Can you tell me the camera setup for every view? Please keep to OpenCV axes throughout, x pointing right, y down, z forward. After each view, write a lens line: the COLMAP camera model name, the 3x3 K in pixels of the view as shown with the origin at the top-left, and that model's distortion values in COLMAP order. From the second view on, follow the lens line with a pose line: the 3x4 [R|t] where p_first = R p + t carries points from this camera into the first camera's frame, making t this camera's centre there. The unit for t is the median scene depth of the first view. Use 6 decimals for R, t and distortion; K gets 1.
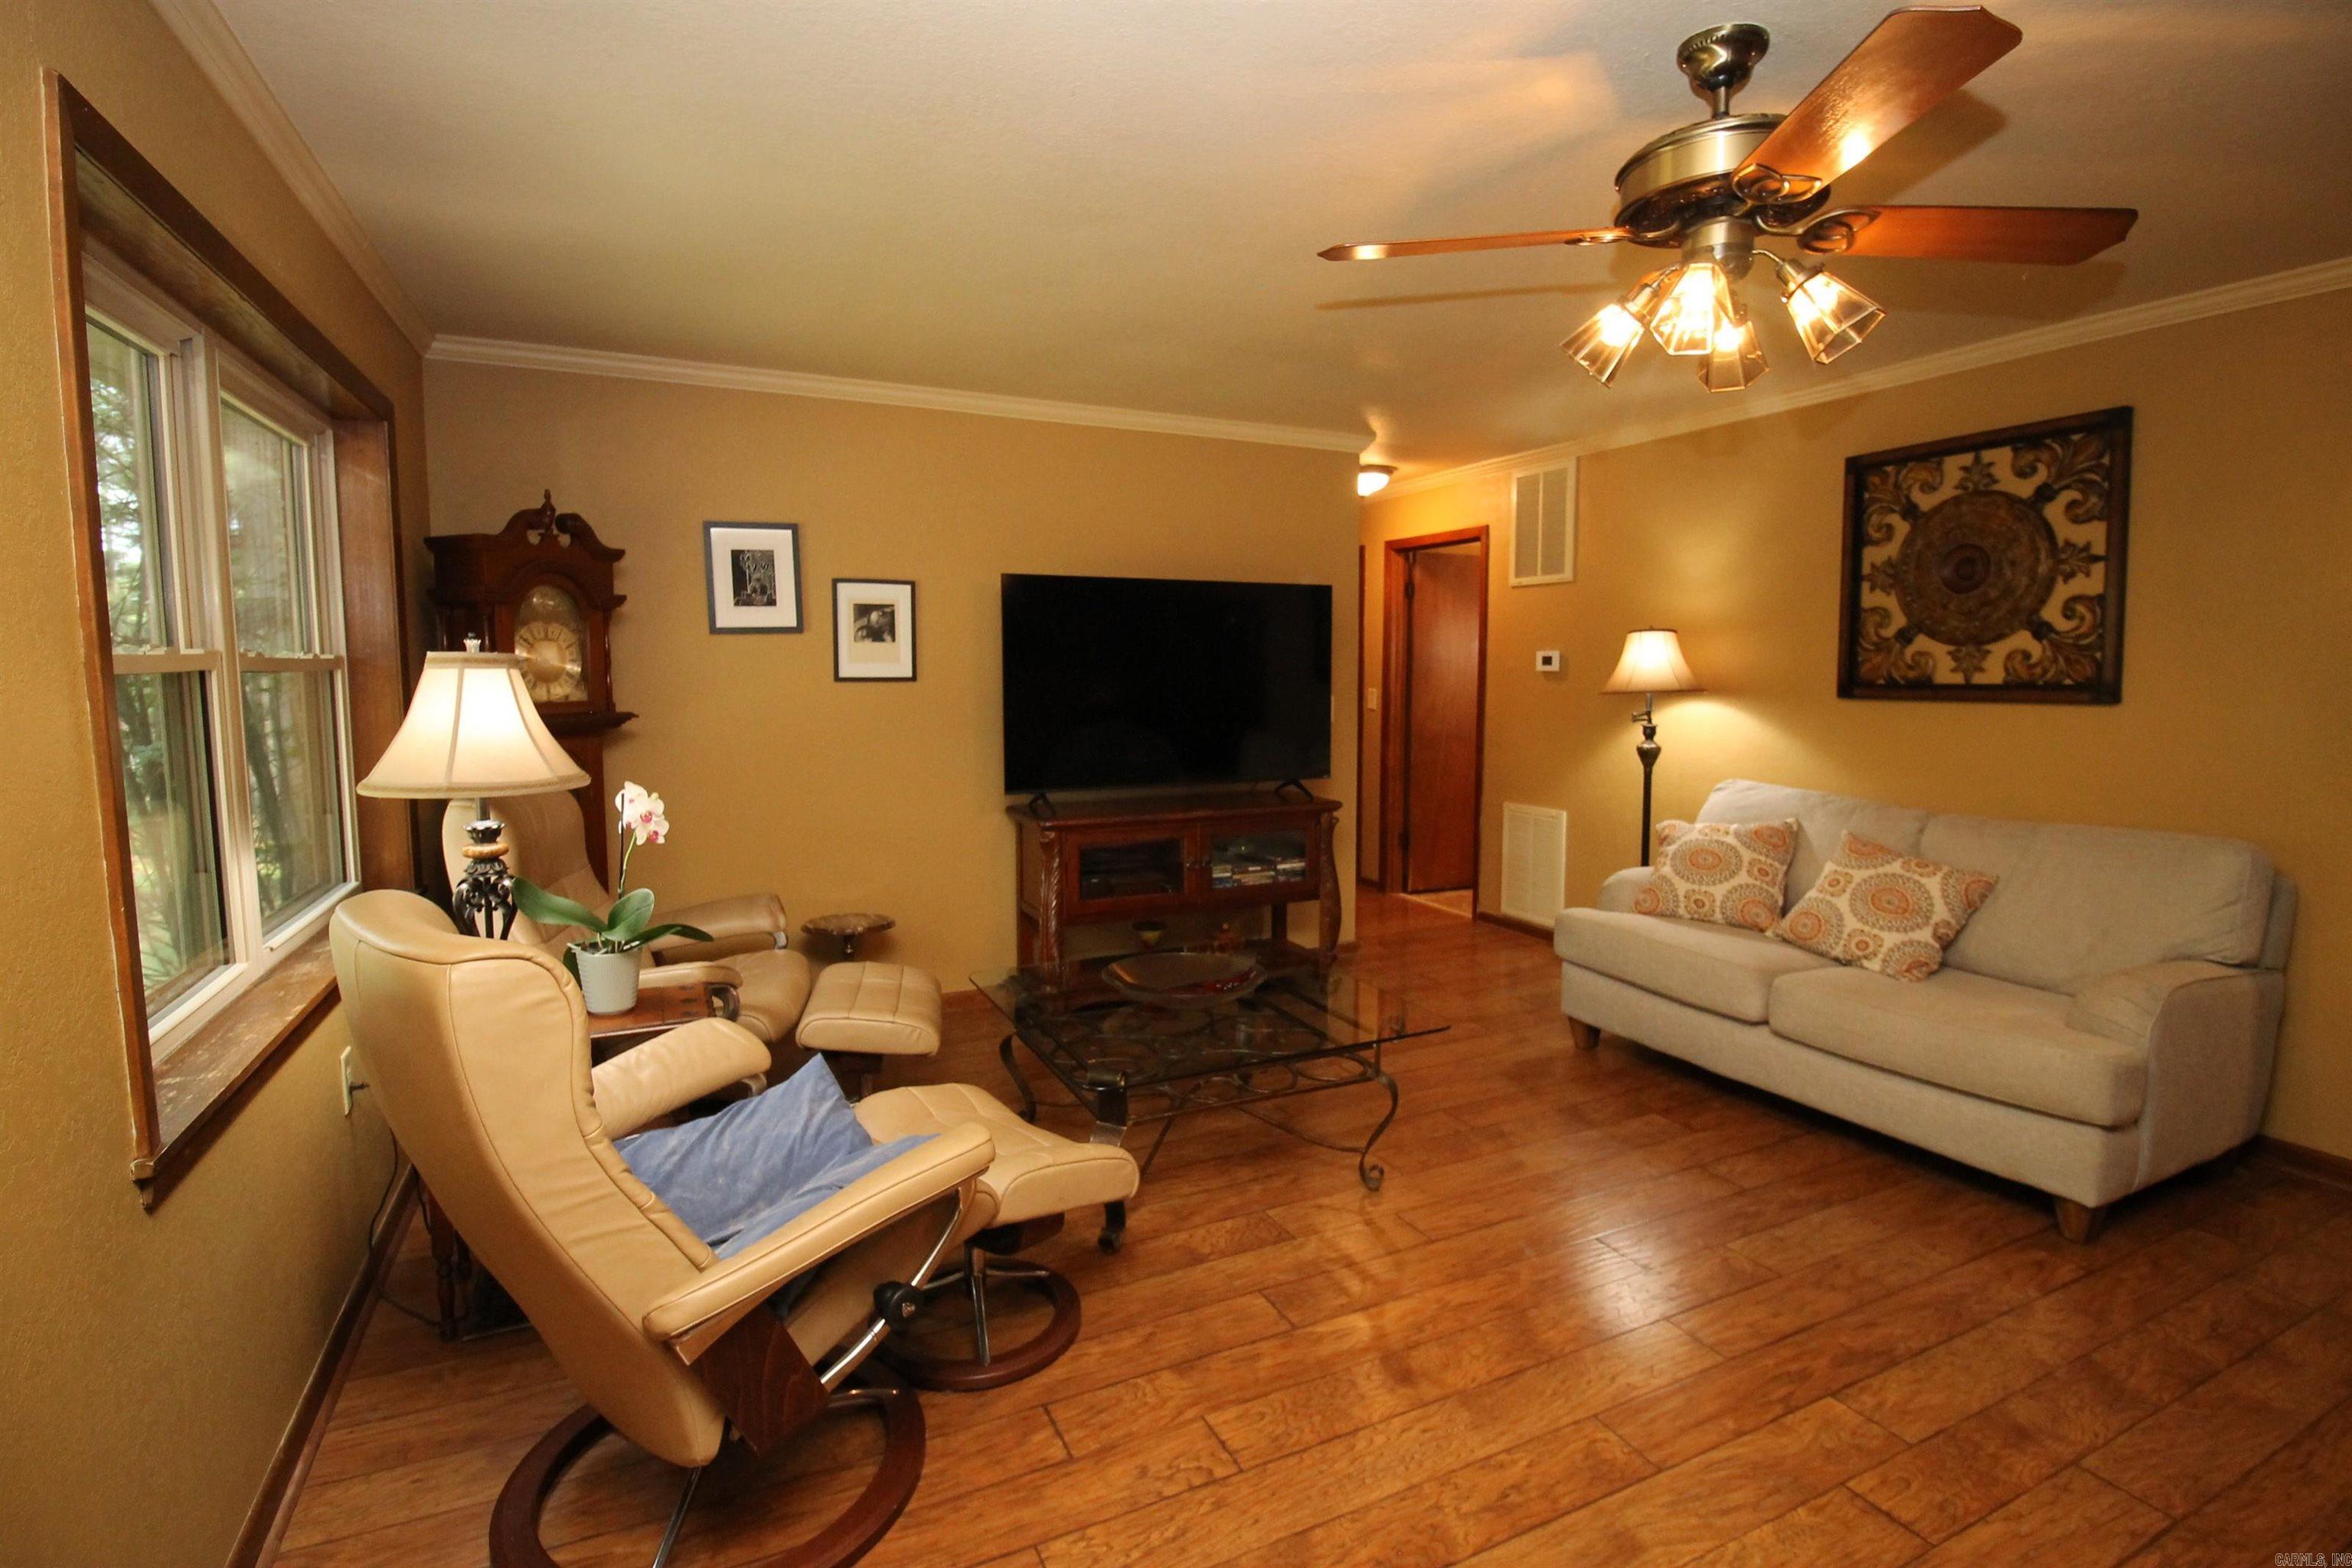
lens RADIAL K [[1132.5, 0, 1184.2], [0, 1132.5, 753.0], [0, 0, 1]] dist [-0.016150, -0.001041]
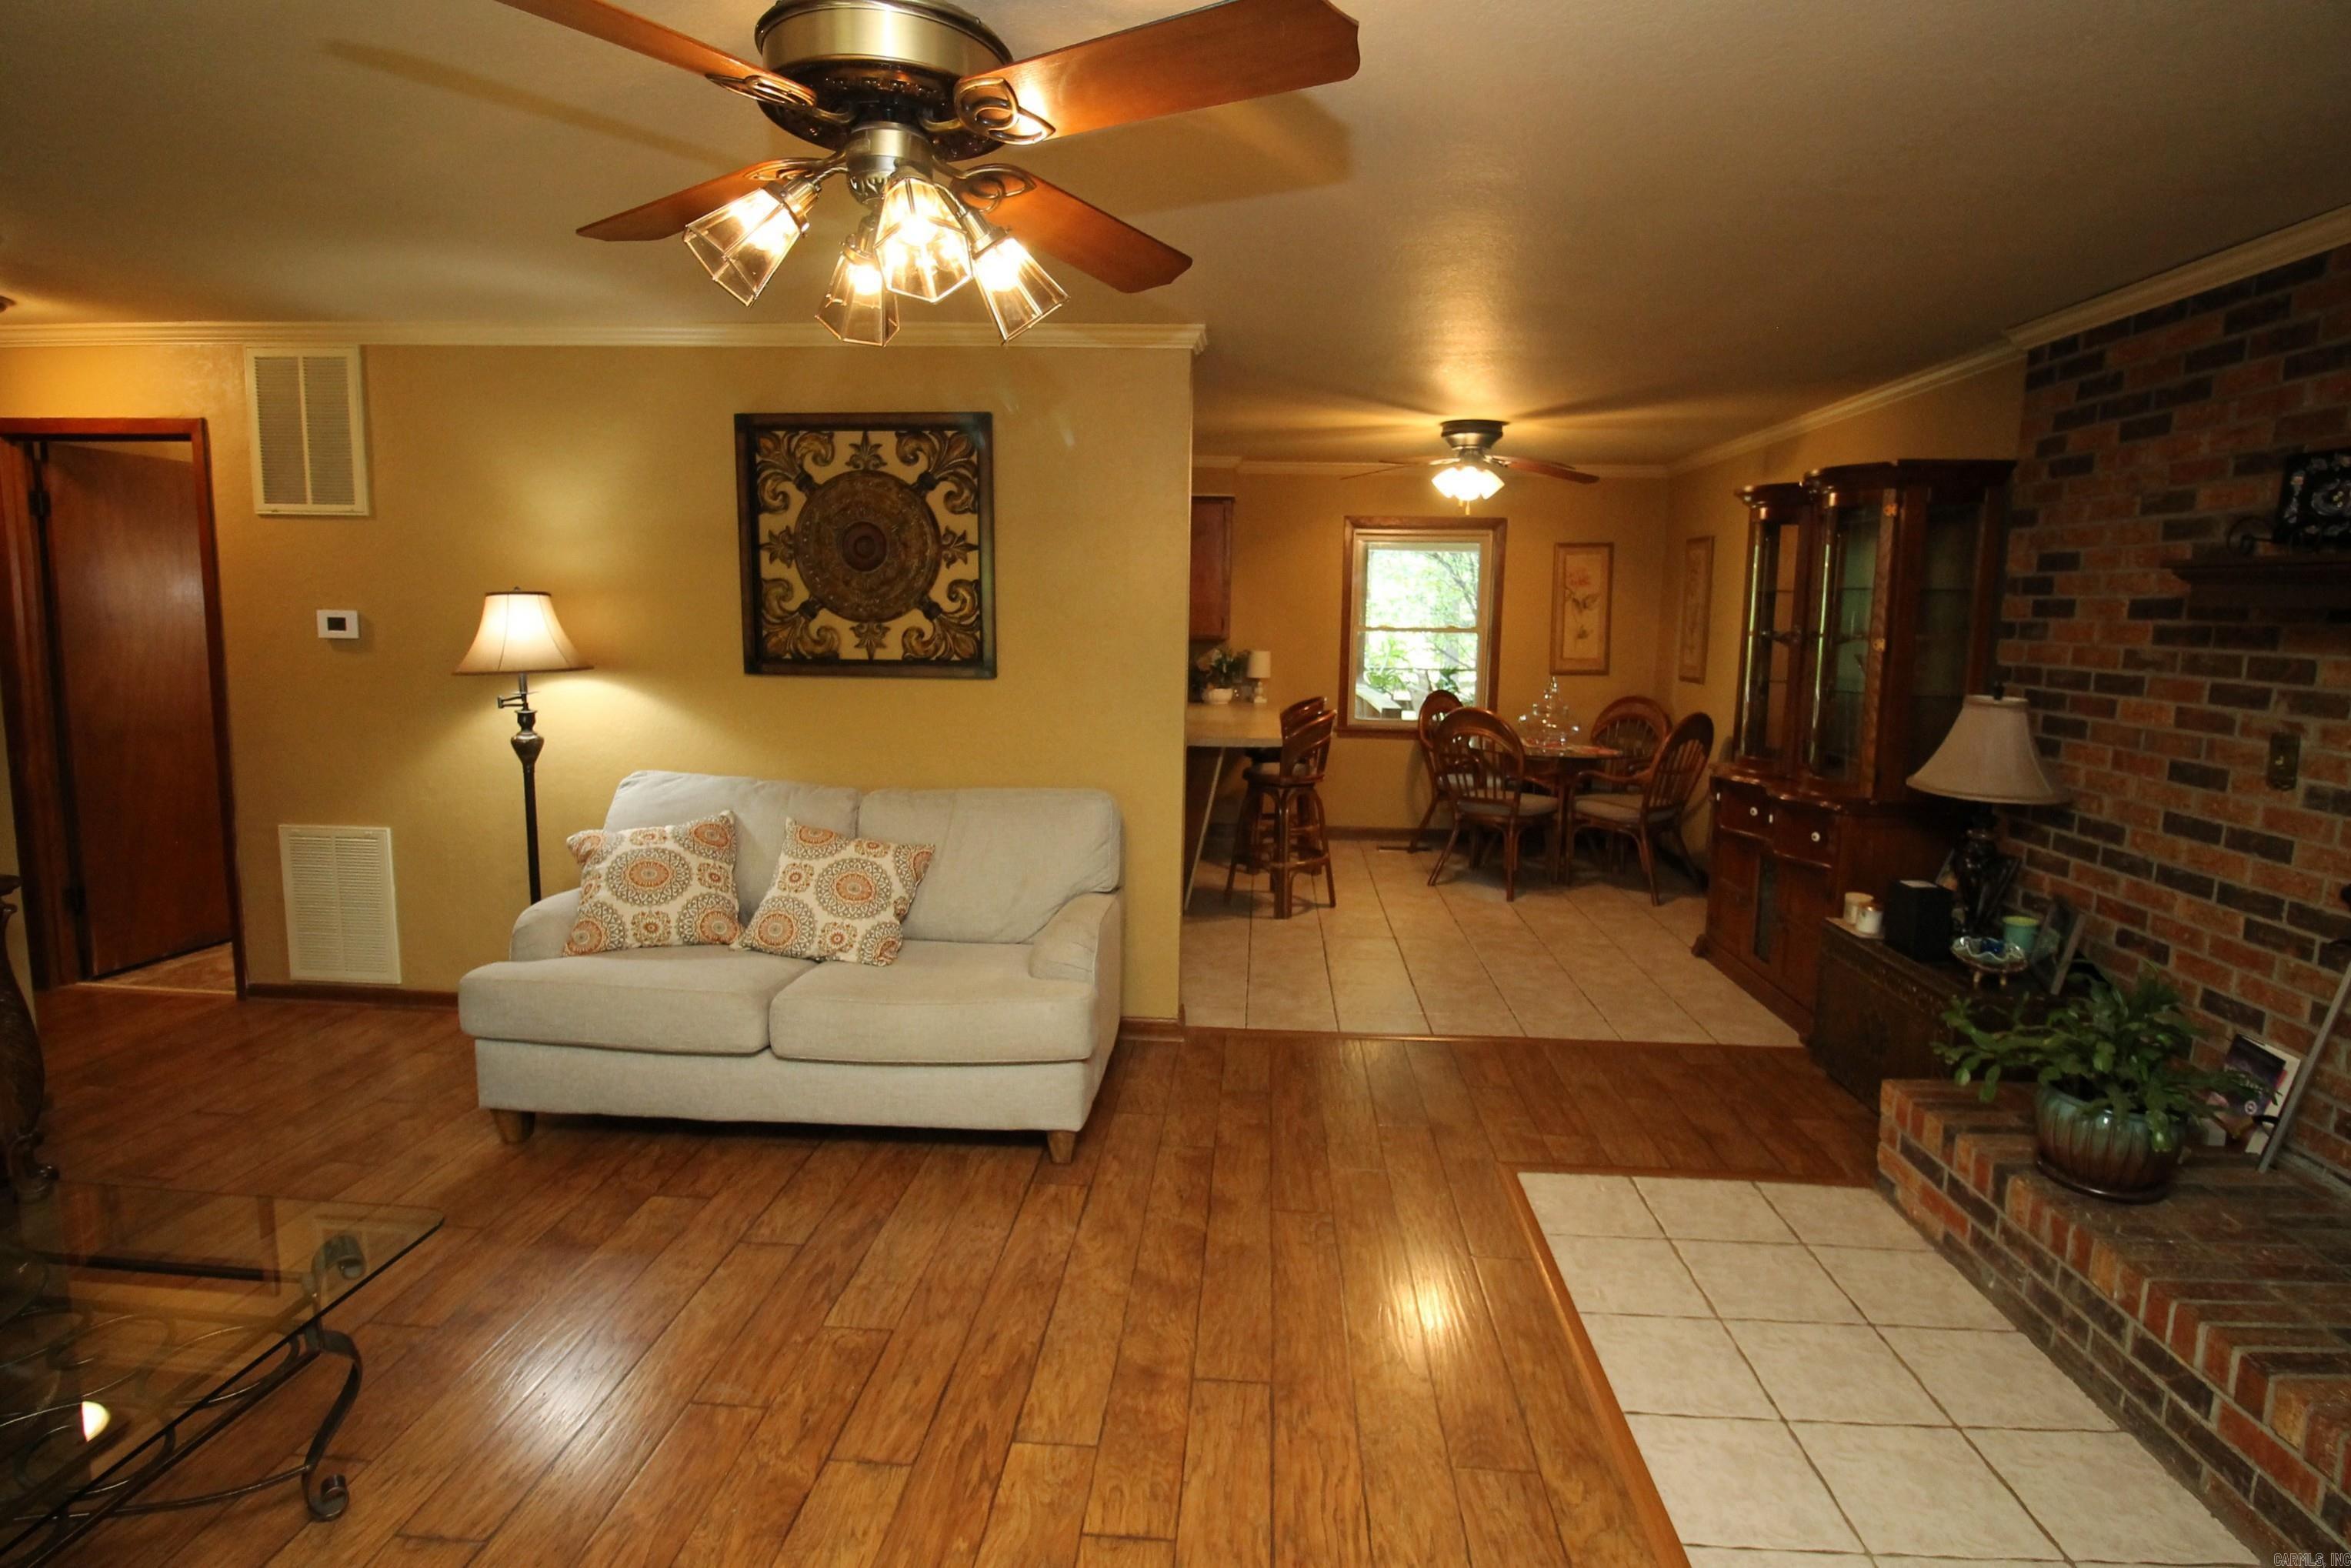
lens RADIAL K [[1155.7, 0, 1213.1], [0, 1155.7, 754.0], [0, 0, 1]] dist [-0.013403, -0.001927]
pose [[0.478750, -0.093562, 0.872952, -0.083202], [0.043900, 0.995613, 0.082632, -0.049224], [-0.876853, -0.001238, 0.480757, 0.218608]]
